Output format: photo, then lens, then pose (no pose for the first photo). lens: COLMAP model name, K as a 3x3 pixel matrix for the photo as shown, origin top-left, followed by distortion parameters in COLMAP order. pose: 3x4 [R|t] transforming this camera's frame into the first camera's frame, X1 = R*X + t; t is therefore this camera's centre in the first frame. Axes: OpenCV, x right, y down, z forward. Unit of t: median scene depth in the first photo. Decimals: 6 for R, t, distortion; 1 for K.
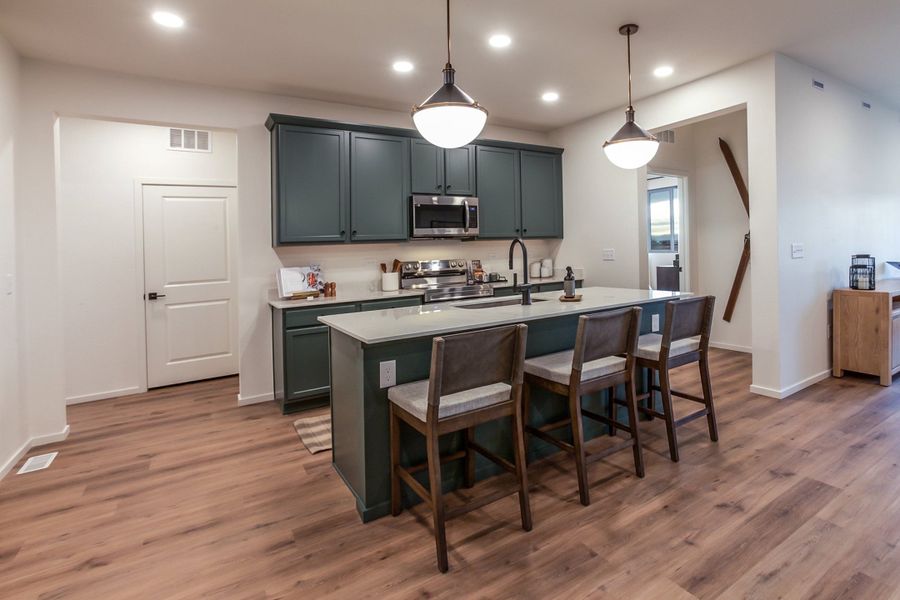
lens RADIAL K [[461.8, 0, 471.3], [0, 461.8, 270.0], [0, 0, 1]] dist [0.004600, -0.000693]
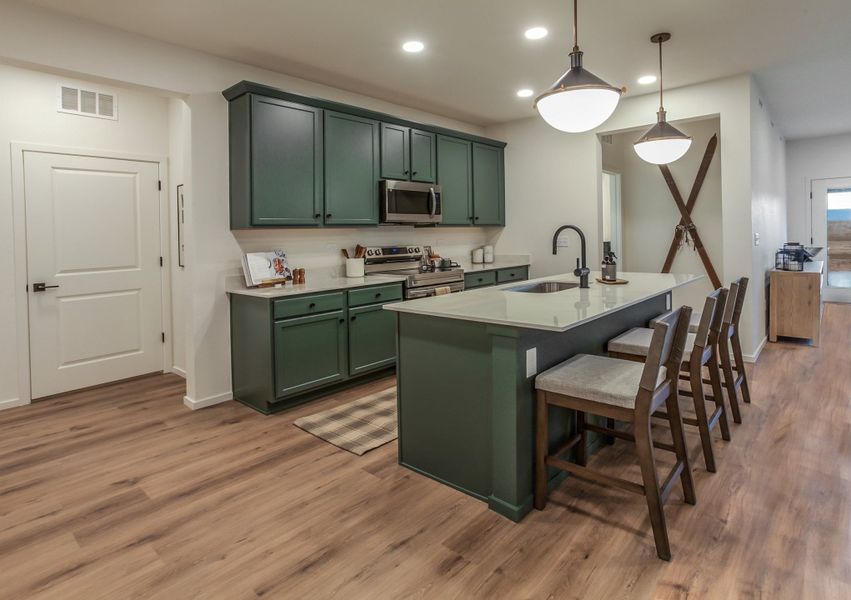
lens RADIAL K [[432.4, 0, 466.1], [0, 432.4, 256.5], [0, 0, 1]] dist [-0.005031, 0.005116]
pose [[0.963201, 0.000137, 0.268782, -0.288367], [0.000049, 1.000000, -0.000685, 0.003575], [-0.268783, 0.000673, 0.963201, 0.093342]]
